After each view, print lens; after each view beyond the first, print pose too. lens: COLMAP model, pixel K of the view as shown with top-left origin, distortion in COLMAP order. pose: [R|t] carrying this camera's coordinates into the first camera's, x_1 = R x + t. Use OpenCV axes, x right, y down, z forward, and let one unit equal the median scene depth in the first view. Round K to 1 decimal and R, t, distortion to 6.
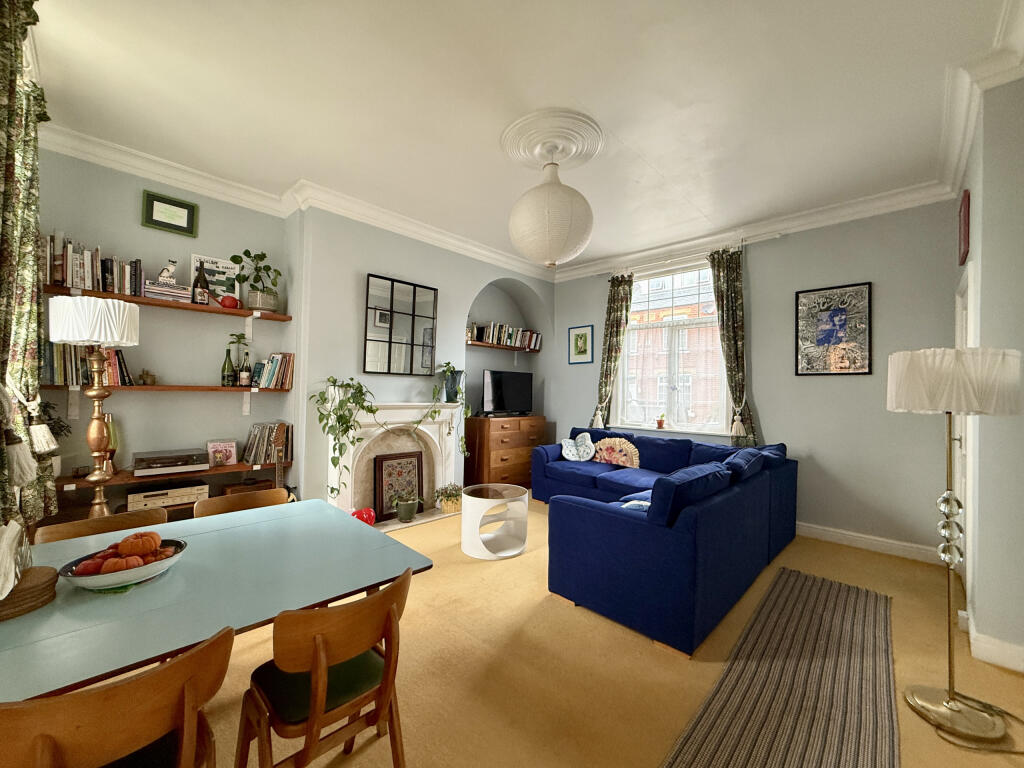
lens RADIAL K [[411.6, 0, 511.6], [0, 411.6, 386.5], [0, 0, 1]] dist [-0.001067, 0.000842]
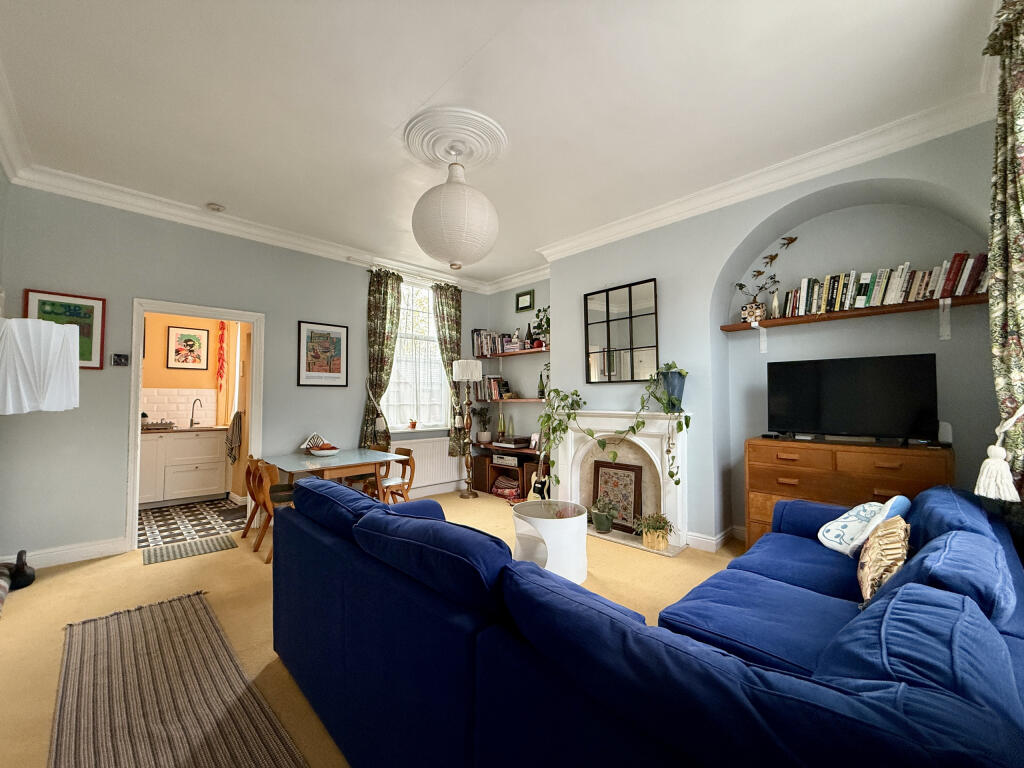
lens RADIAL K [[411.6, 0, 514.6], [0, 411.6, 383.9], [0, 0, 1]] dist [-0.001067, 0.000842]
pose [[-0.031792, -0.058857, -0.997760, 0.701265], [0.012587, 0.998162, -0.059282, 0.029557], [0.999415, -0.014444, -0.030992, 0.777344]]
